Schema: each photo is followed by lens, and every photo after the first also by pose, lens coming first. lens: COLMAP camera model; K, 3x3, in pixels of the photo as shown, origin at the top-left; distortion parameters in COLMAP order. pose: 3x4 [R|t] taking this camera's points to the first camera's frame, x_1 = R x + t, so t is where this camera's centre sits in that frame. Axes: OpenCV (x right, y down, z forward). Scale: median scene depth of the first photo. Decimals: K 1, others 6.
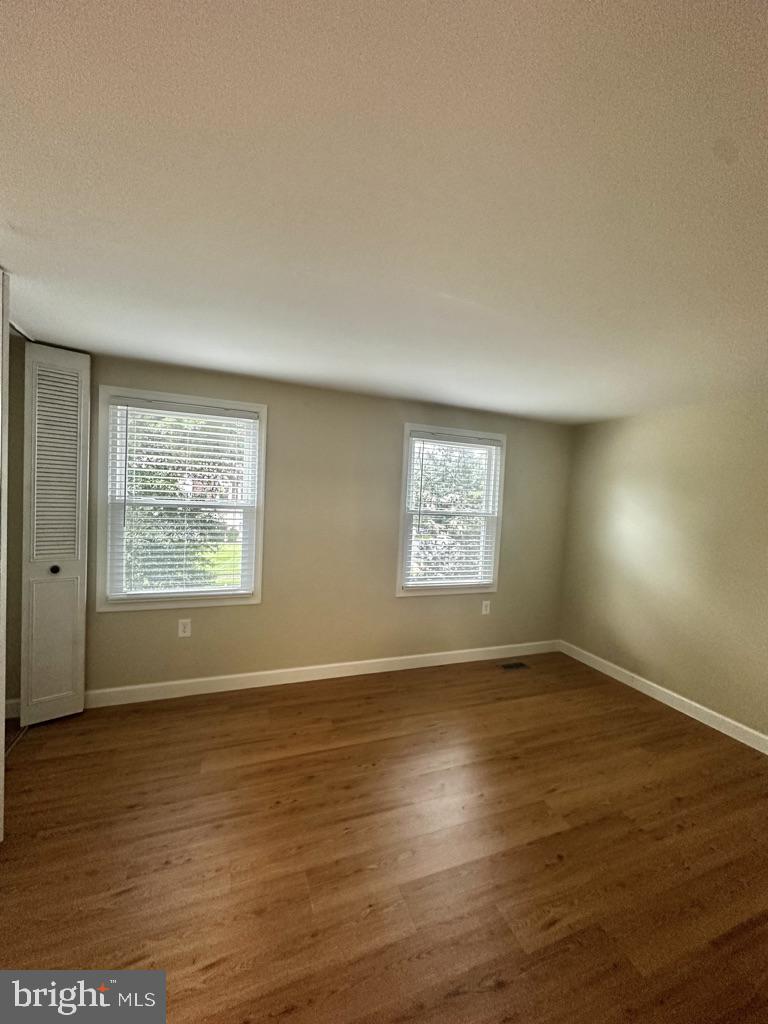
lens RADIAL K [[410.0, 0, 384.0], [0, 410.0, 512.0], [0, 0, 1]] dist [0.000569, -0.000394]
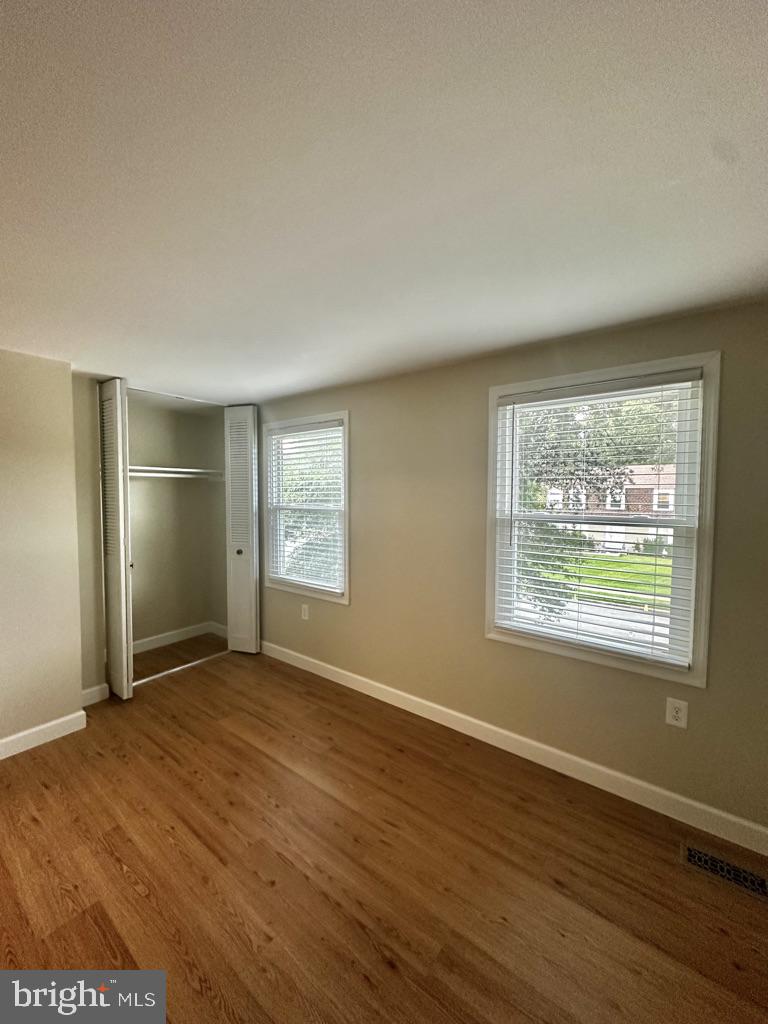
lens RADIAL K [[410.0, 0, 384.0], [0, 410.0, 512.0], [0, 0, 1]] dist [0.000569, -0.000394]
pose [[0.504325, -0.006503, -0.863489, 0.658696], [-0.014402, 0.999769, -0.015941, 0.007432], [0.863394, 0.020476, 0.504115, 0.588959]]
